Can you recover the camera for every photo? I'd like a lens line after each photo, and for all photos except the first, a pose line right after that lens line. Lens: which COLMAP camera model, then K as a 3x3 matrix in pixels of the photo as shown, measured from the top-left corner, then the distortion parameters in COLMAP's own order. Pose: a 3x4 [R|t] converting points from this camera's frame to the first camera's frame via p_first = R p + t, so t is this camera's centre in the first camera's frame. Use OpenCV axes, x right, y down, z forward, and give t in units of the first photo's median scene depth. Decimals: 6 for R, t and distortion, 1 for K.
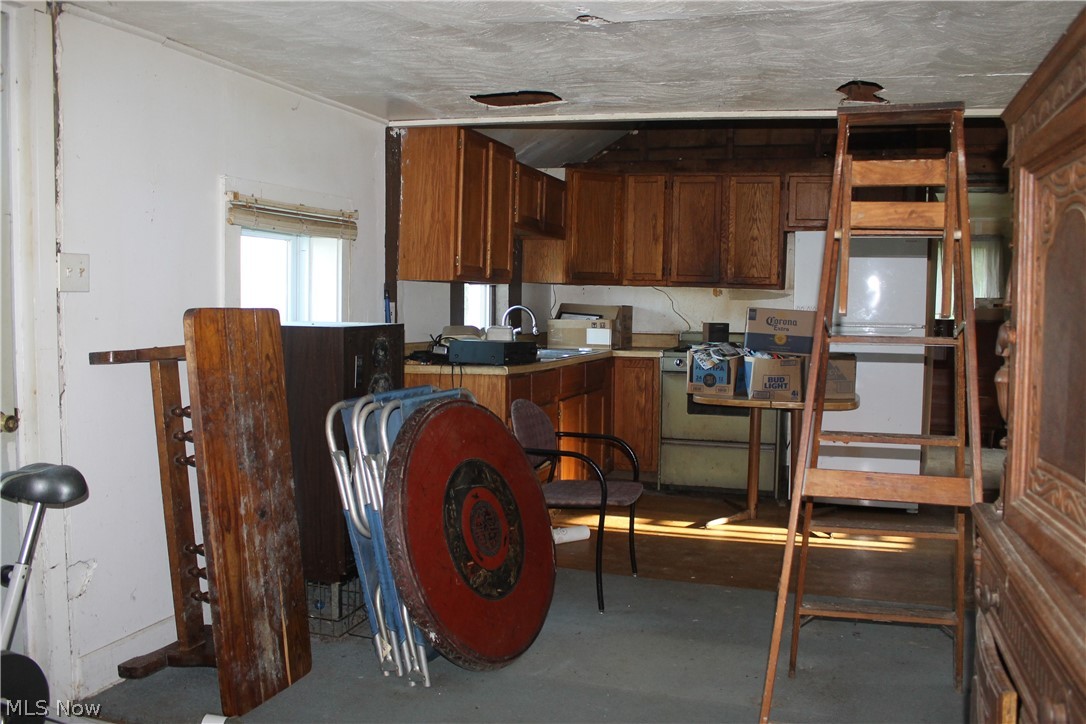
lens RADIAL K [[916.2, 0, 549.3], [0, 916.2, 361.6], [0, 0, 1]] dist [-0.147242, 0.130406]
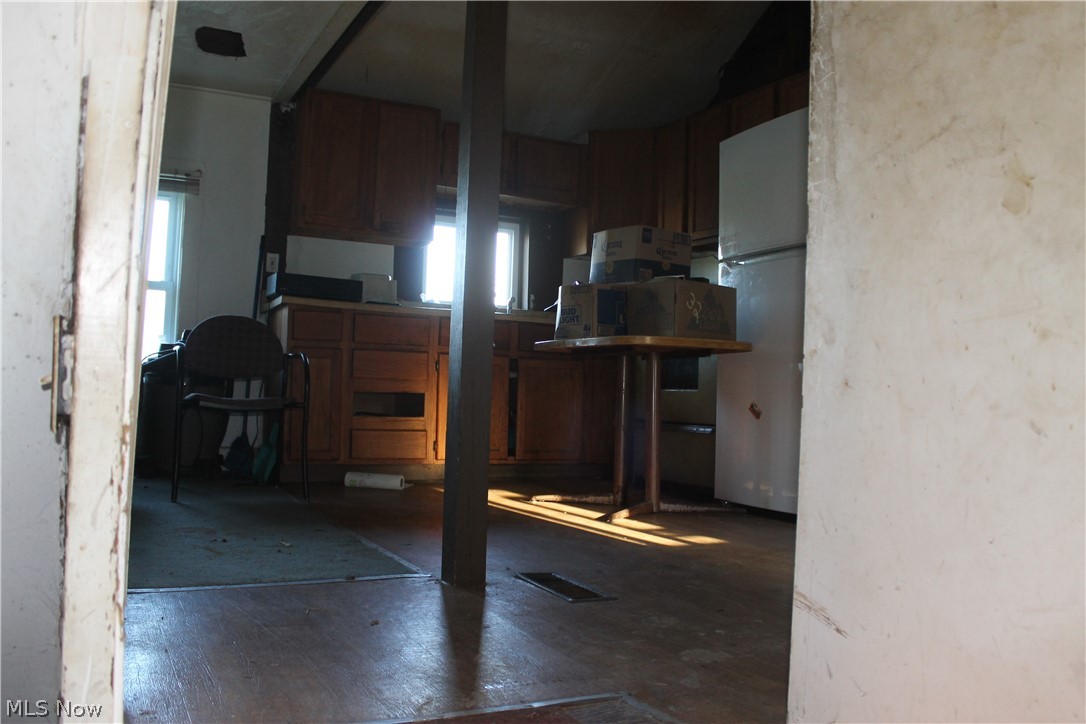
lens RADIAL K [[916.2, 0, 549.3], [0, 916.2, 361.6], [0, 0, 1]] dist [-0.147242, 0.130406]
pose [[0.722787, -0.017817, -0.690841, 0.789169], [-0.069336, 0.992754, -0.098146, 0.143038], [0.687584, 0.118839, 0.716314, 0.418913]]
